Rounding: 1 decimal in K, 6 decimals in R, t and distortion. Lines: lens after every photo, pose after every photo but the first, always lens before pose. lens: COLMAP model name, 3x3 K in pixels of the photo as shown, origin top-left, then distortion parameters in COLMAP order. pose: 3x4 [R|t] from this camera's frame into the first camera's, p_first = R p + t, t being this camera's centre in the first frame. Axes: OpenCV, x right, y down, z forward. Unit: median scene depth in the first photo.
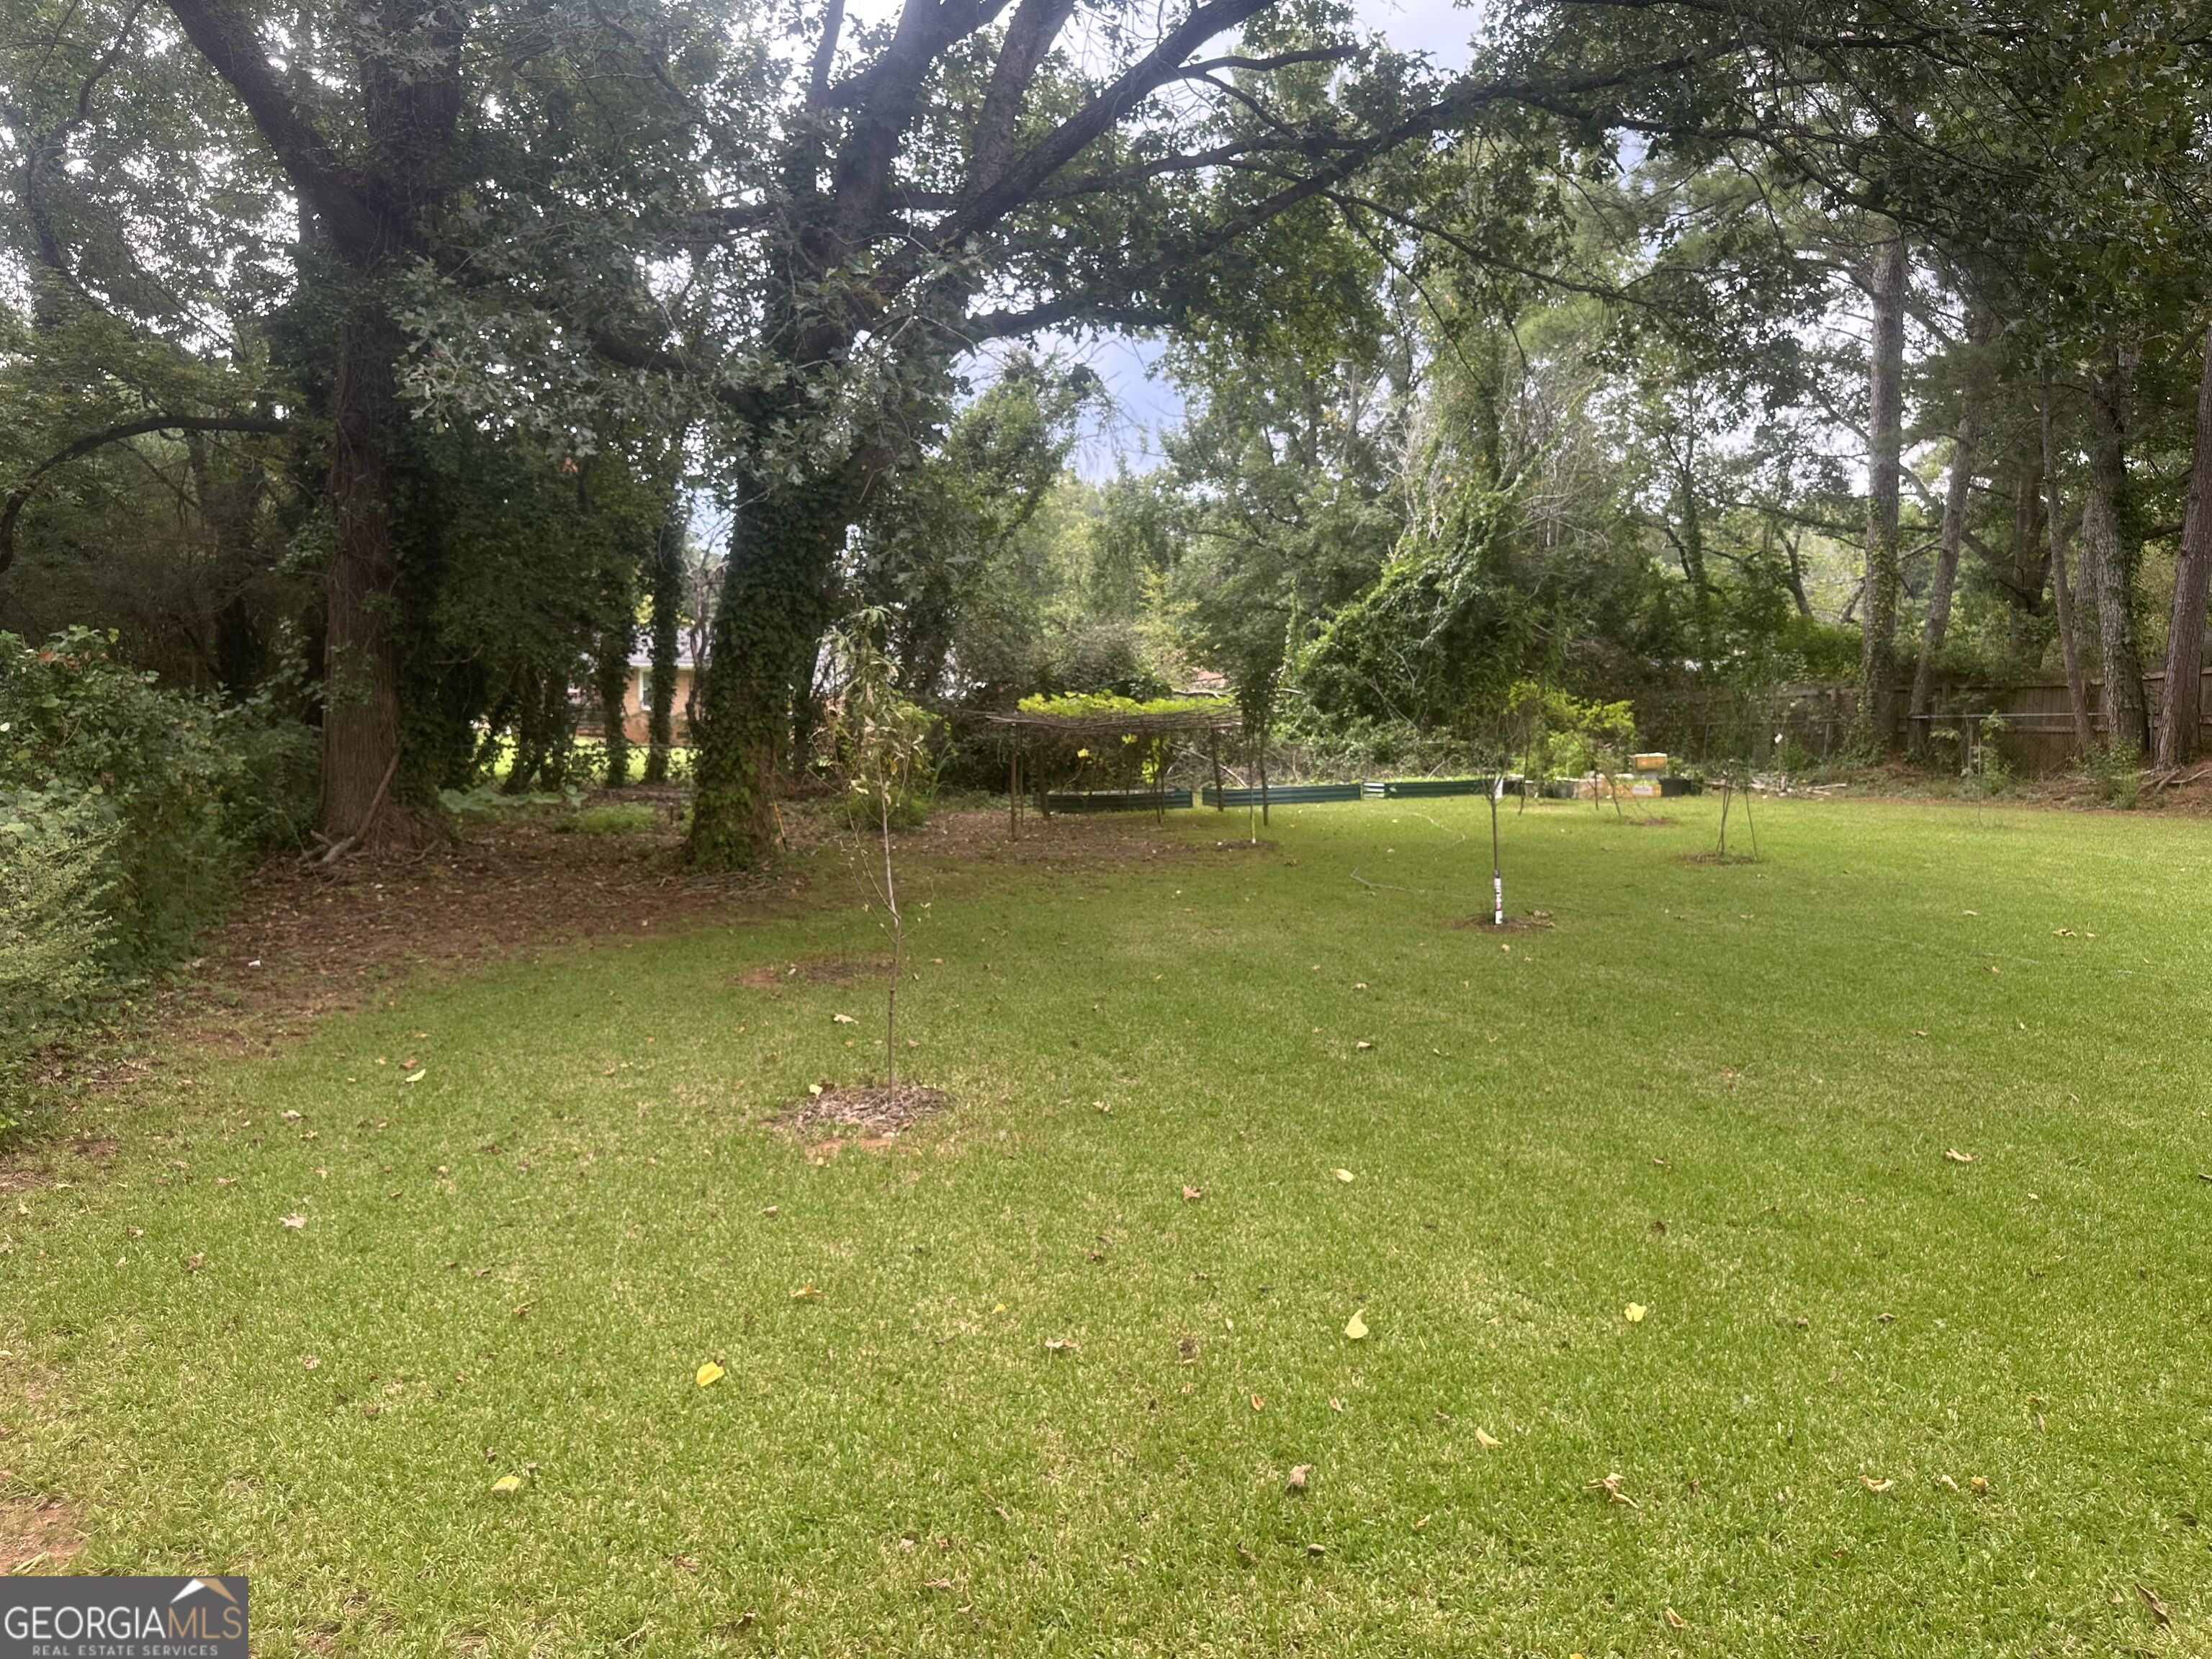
lens RADIAL K [[1551.3, 0, 1102.0], [0, 1551.3, 828.4], [0, 0, 1]] dist [0.176536, -0.329661]
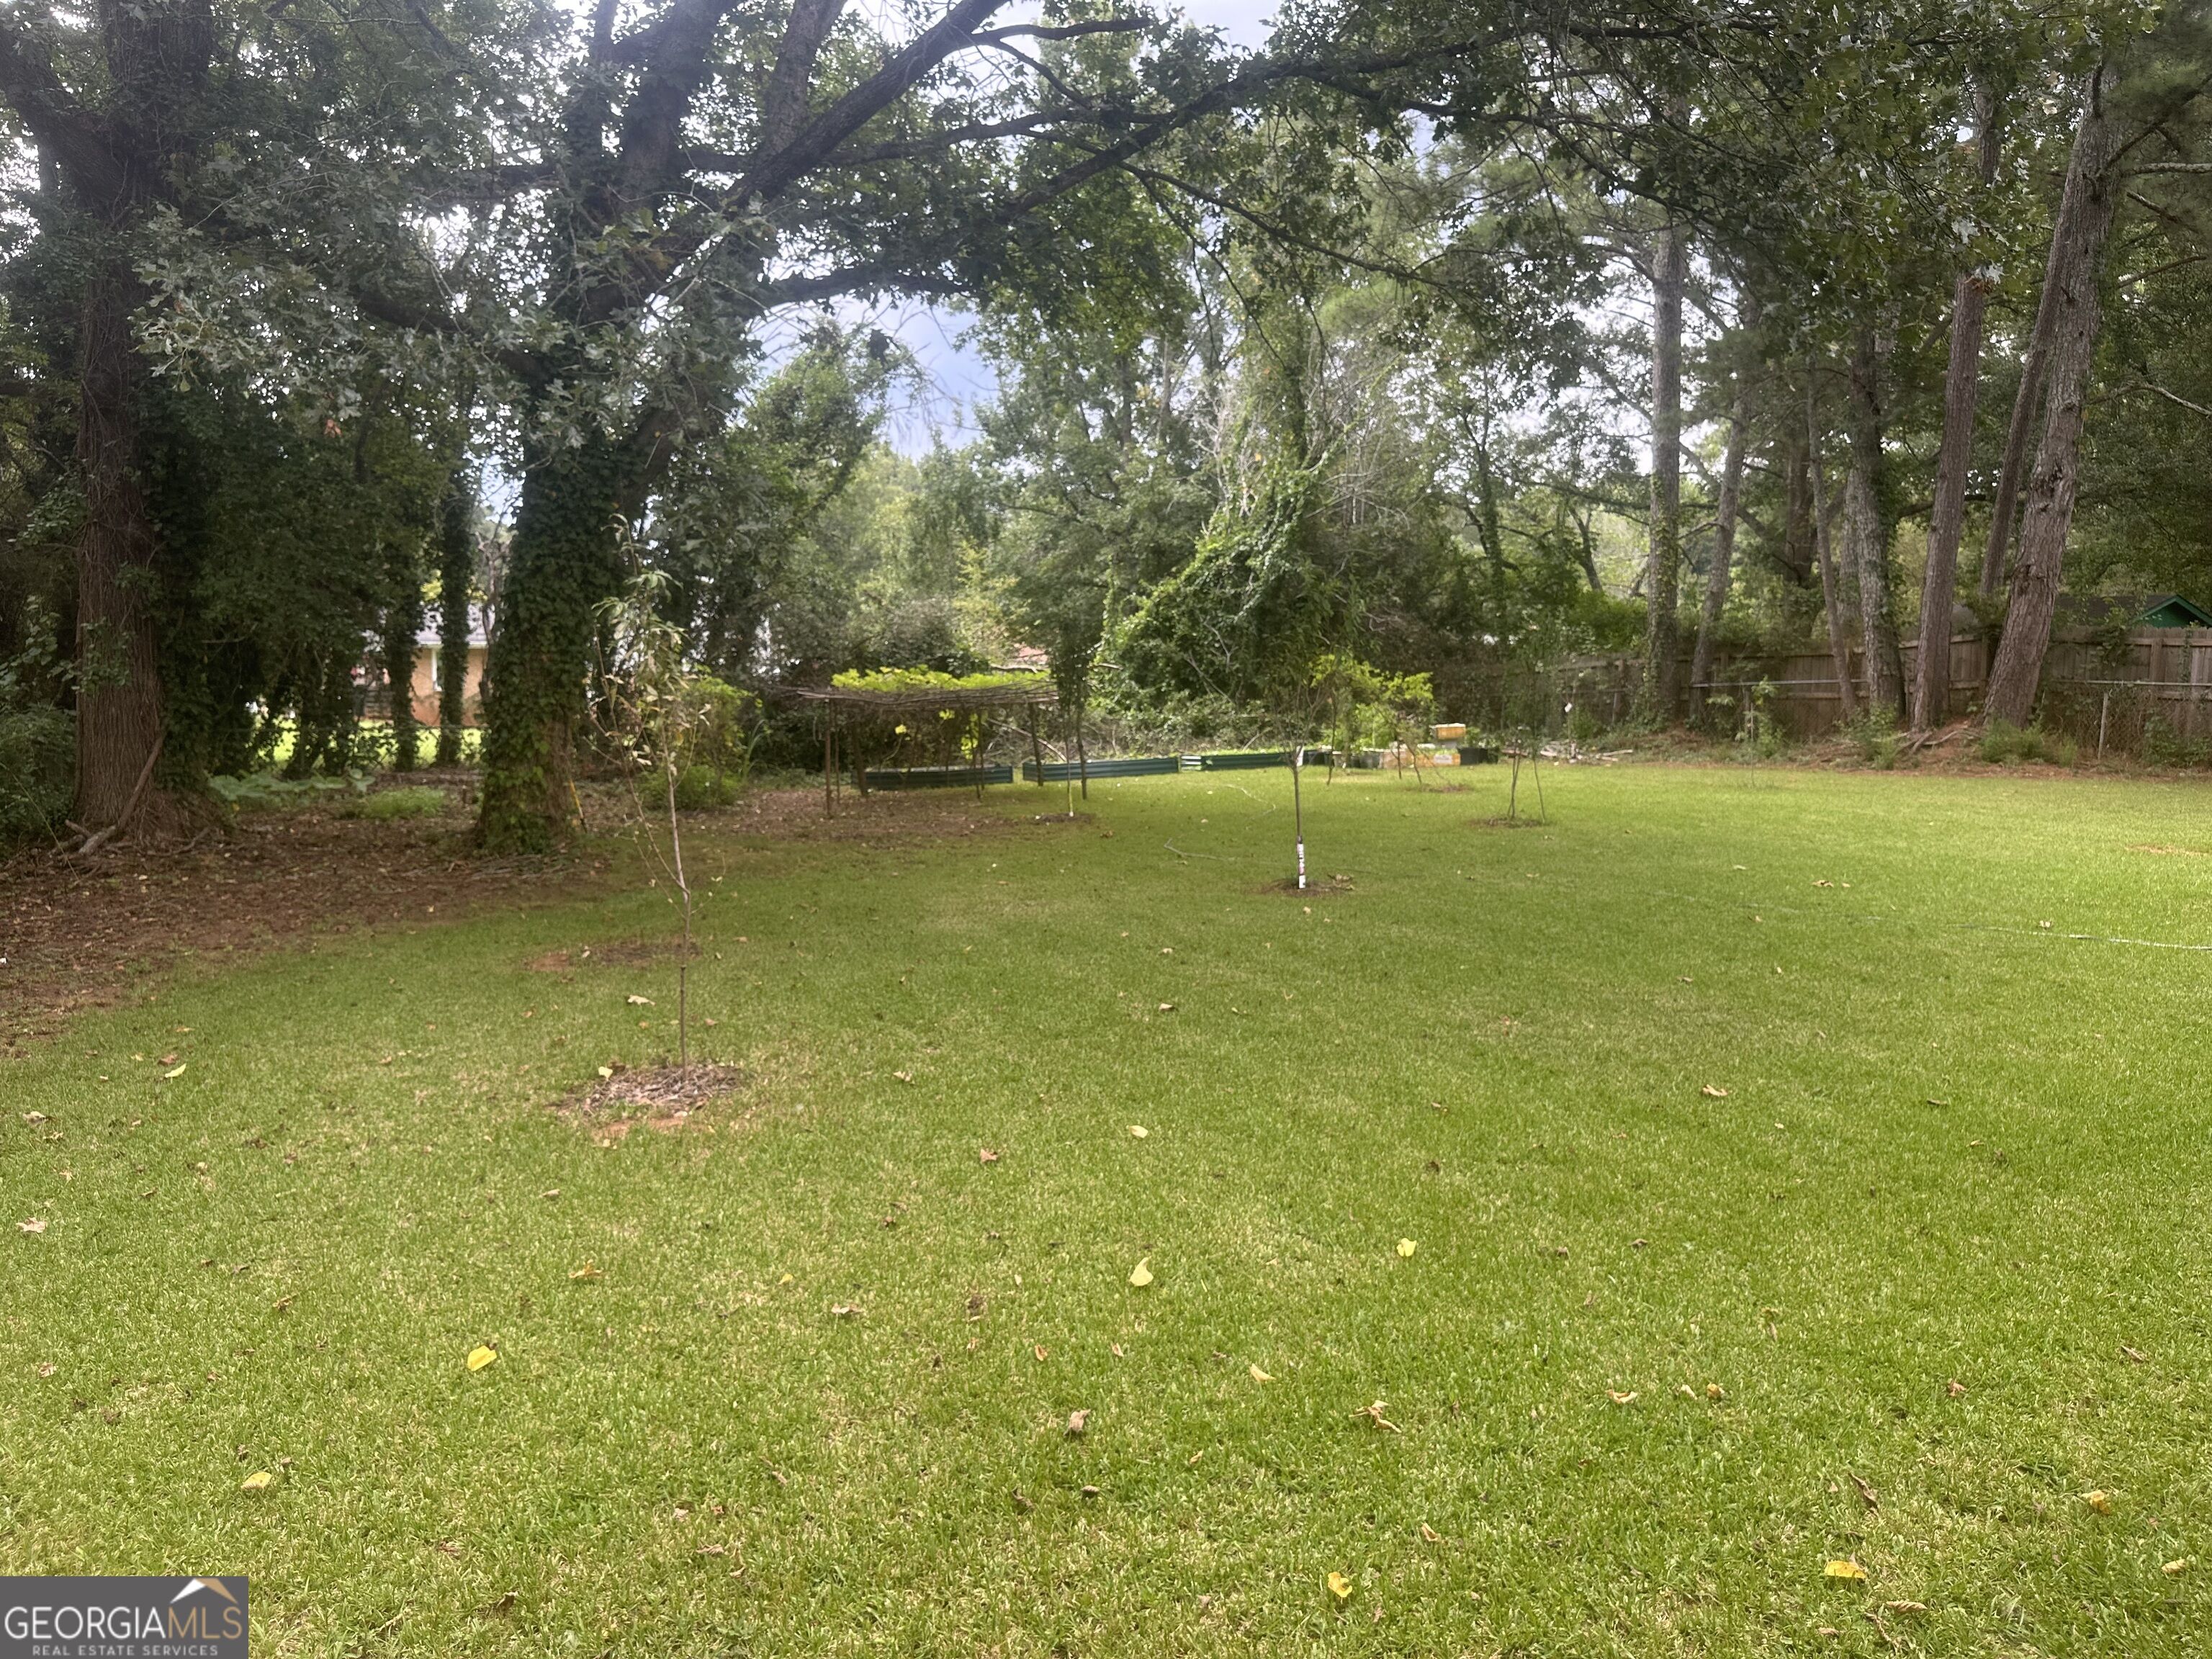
lens RADIAL K [[1551.3, 0, 1102.0], [0, 1551.3, 828.4], [0, 0, 1]] dist [0.176536, -0.329661]
pose [[0.993744, -0.019473, 0.109973, 0.003830], [0.017909, 0.999724, 0.015193, 0.001379], [-0.110239, -0.013128, 0.993818, -0.000660]]
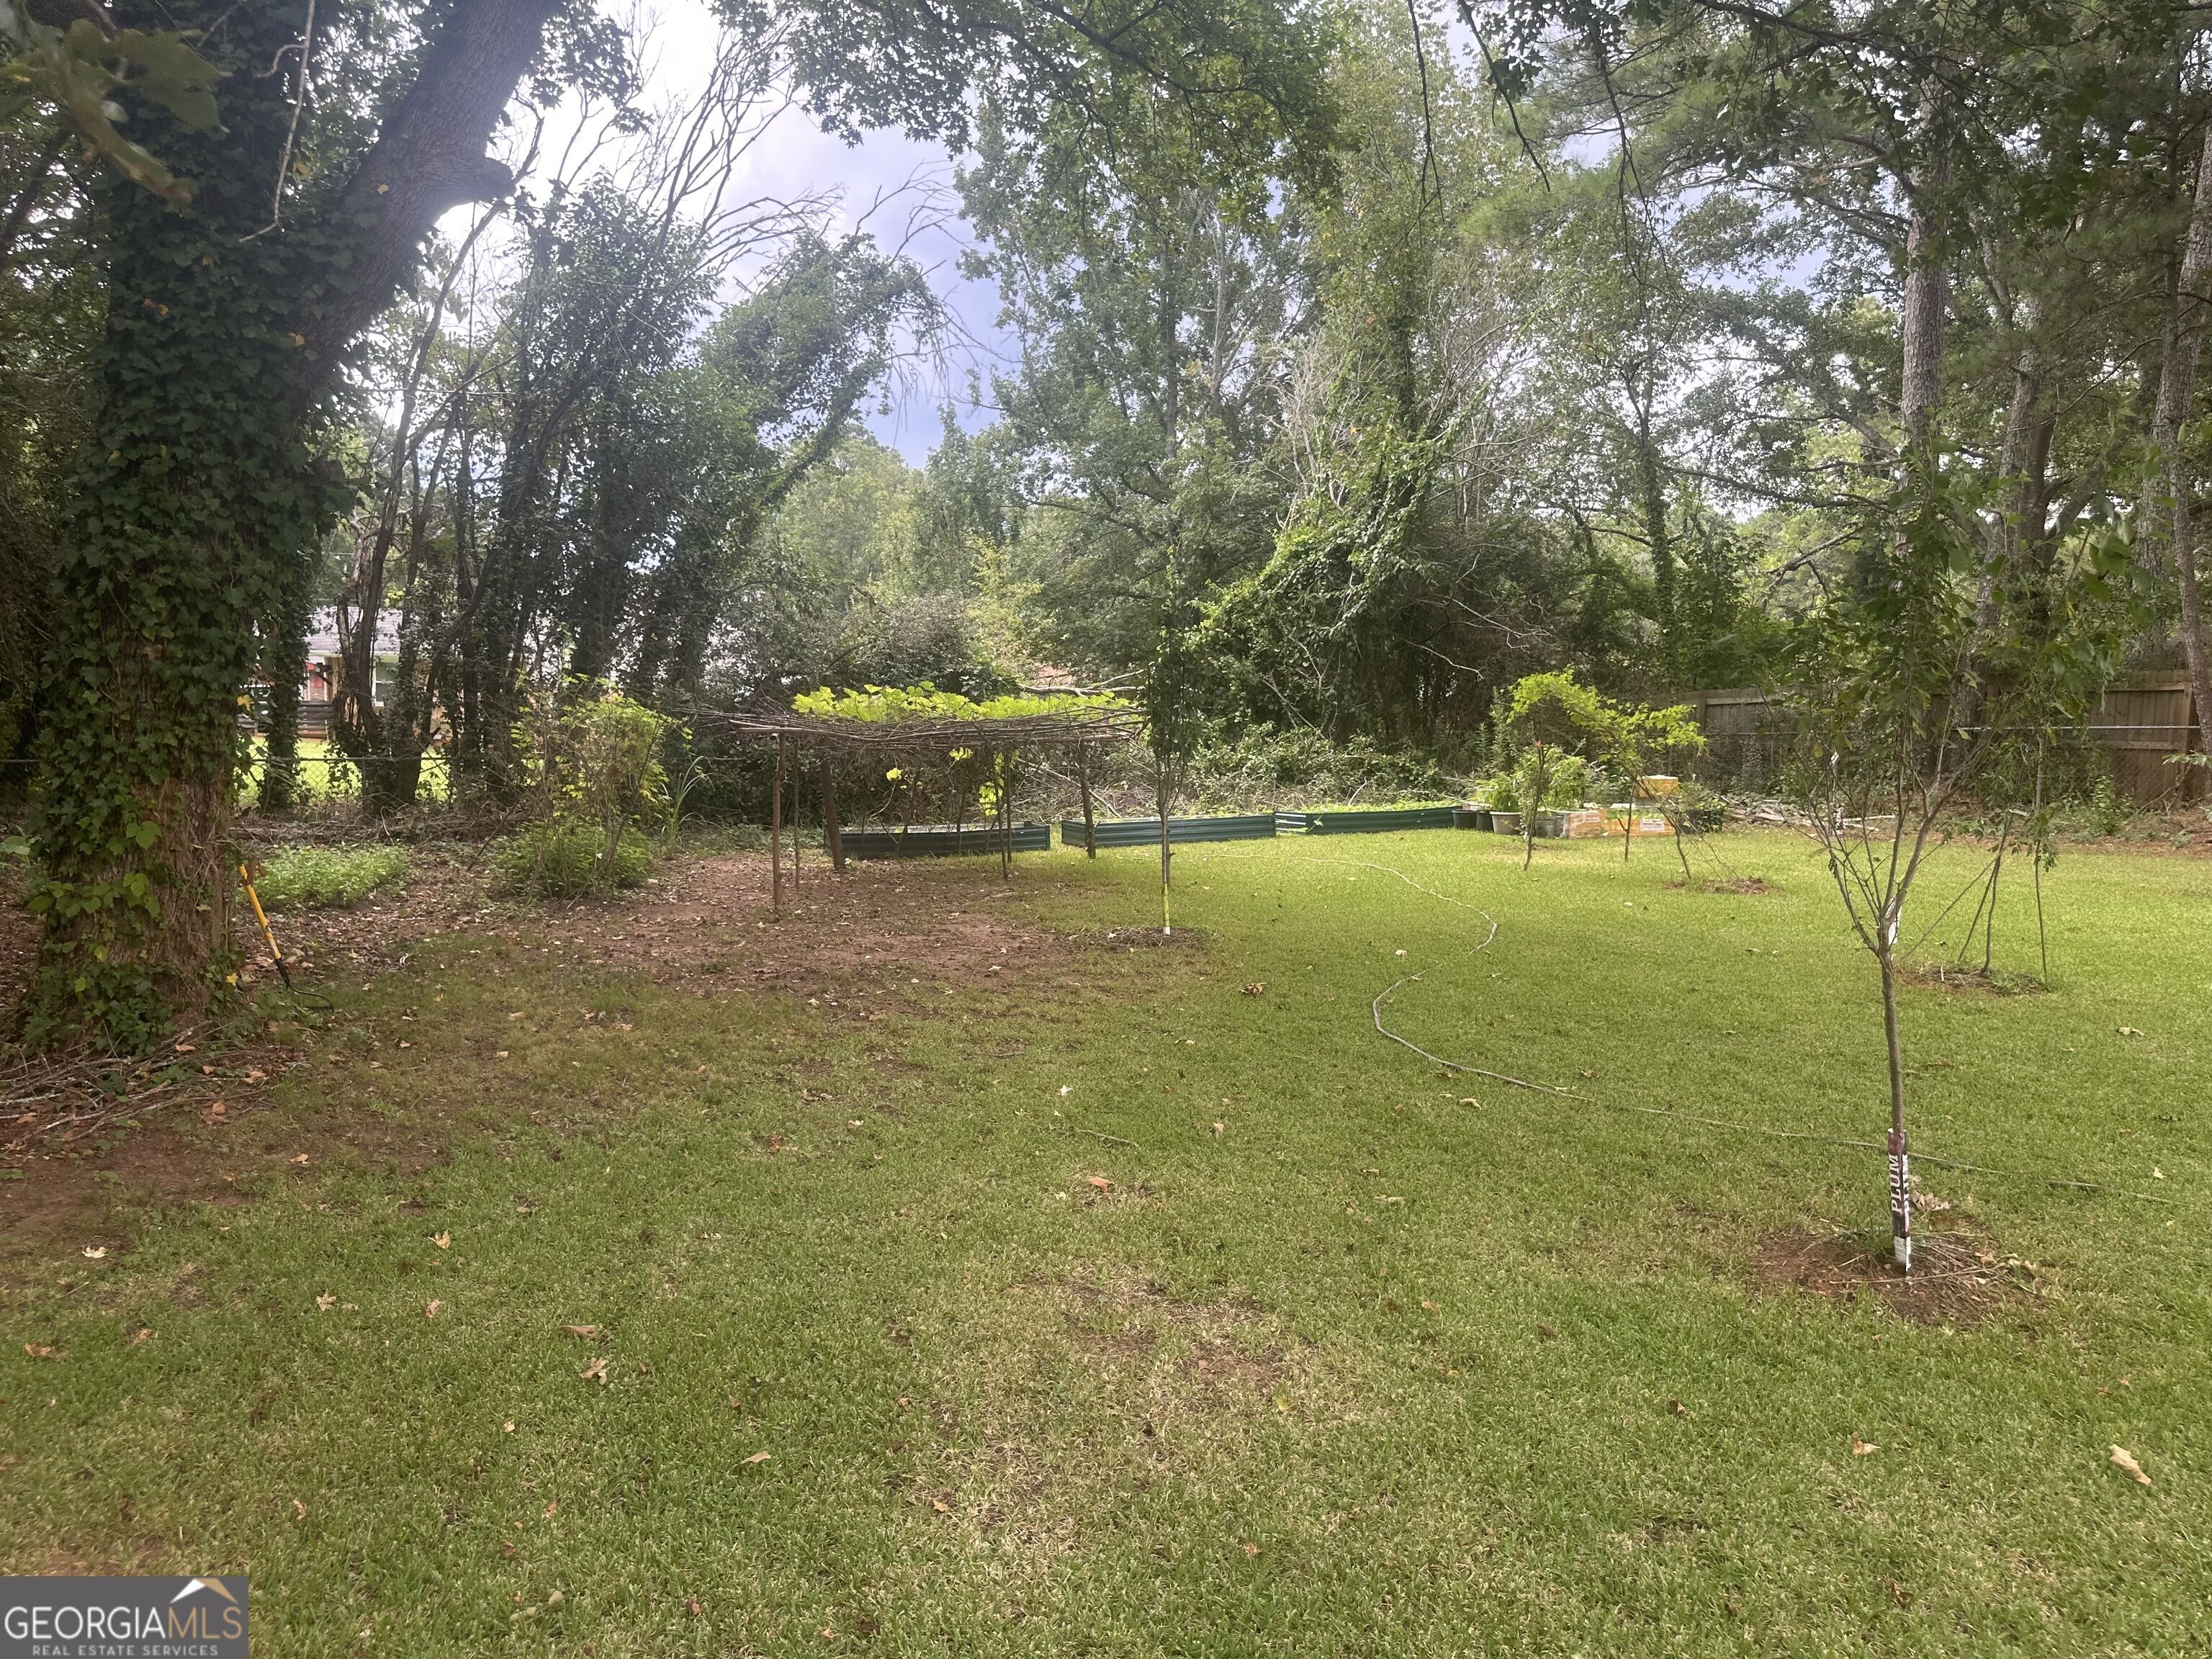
lens RADIAL K [[1573.2, 0, 1103.5], [0, 1573.2, 837.8], [0, 0, 1]] dist [0.136300, -0.235242]
pose [[0.994113, -0.002225, 0.108327, 0.003490], [0.001805, 0.999990, 0.003977, -0.017249], [-0.108335, -0.003758, 0.994107, 0.220133]]
